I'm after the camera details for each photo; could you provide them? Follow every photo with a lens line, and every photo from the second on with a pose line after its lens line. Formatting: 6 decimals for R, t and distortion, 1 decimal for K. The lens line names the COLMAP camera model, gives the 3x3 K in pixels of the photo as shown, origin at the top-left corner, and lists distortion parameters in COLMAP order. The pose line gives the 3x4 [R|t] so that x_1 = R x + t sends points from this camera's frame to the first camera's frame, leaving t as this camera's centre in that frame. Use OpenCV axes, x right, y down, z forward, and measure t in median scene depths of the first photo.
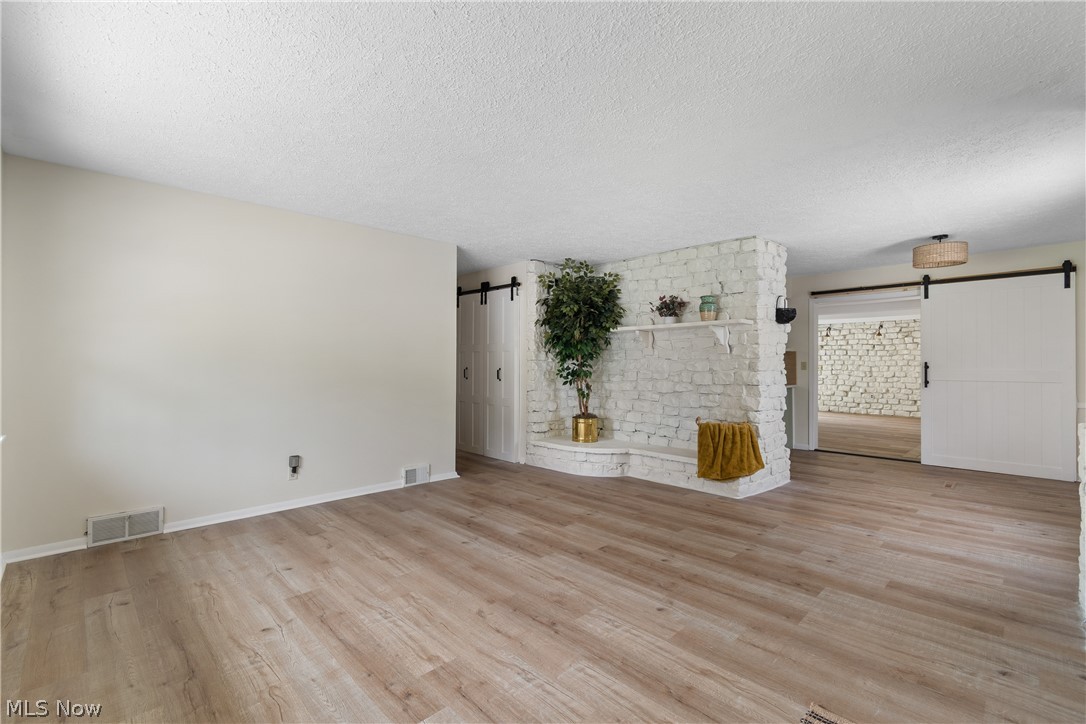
lens RADIAL K [[477.8, 0, 540.3], [0, 477.8, 360.0], [0, 0, 1]] dist [0.001170, -0.001598]
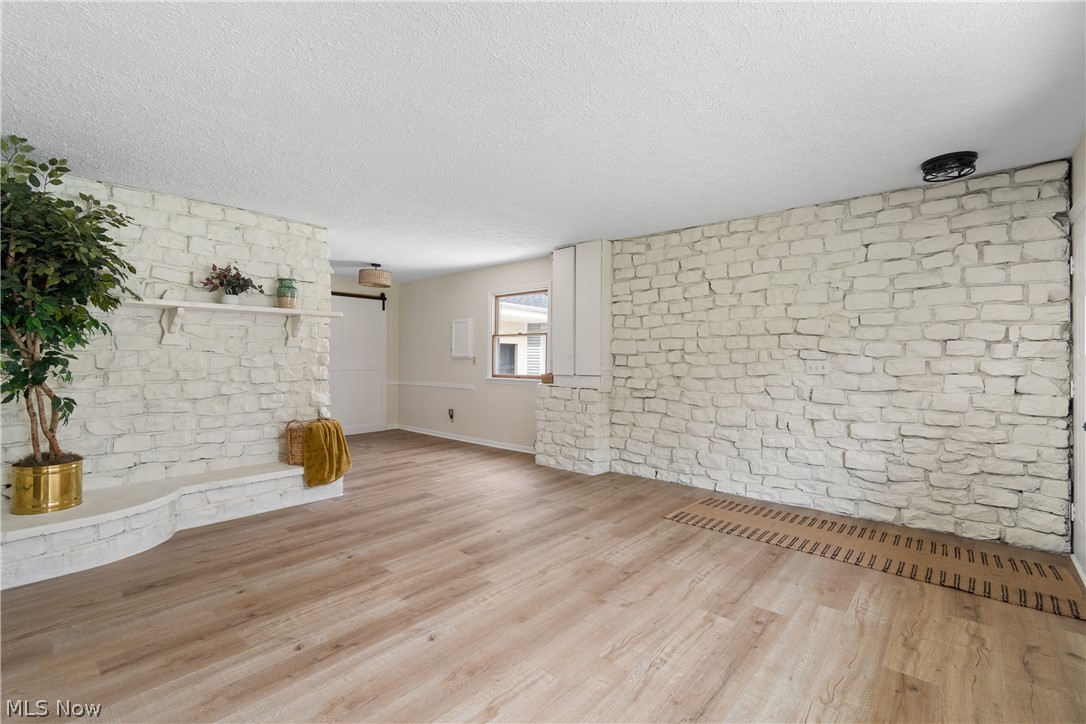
lens RADIAL K [[477.8, 0, 540.3], [0, 477.8, 360.0], [0, 0, 1]] dist [0.001170, -0.001598]
pose [[-0.072456, -0.005617, 0.997356, -0.496801], [-0.011164, 0.999926, 0.004820, 0.002125], [-0.997309, -0.010785, -0.072514, 0.556972]]
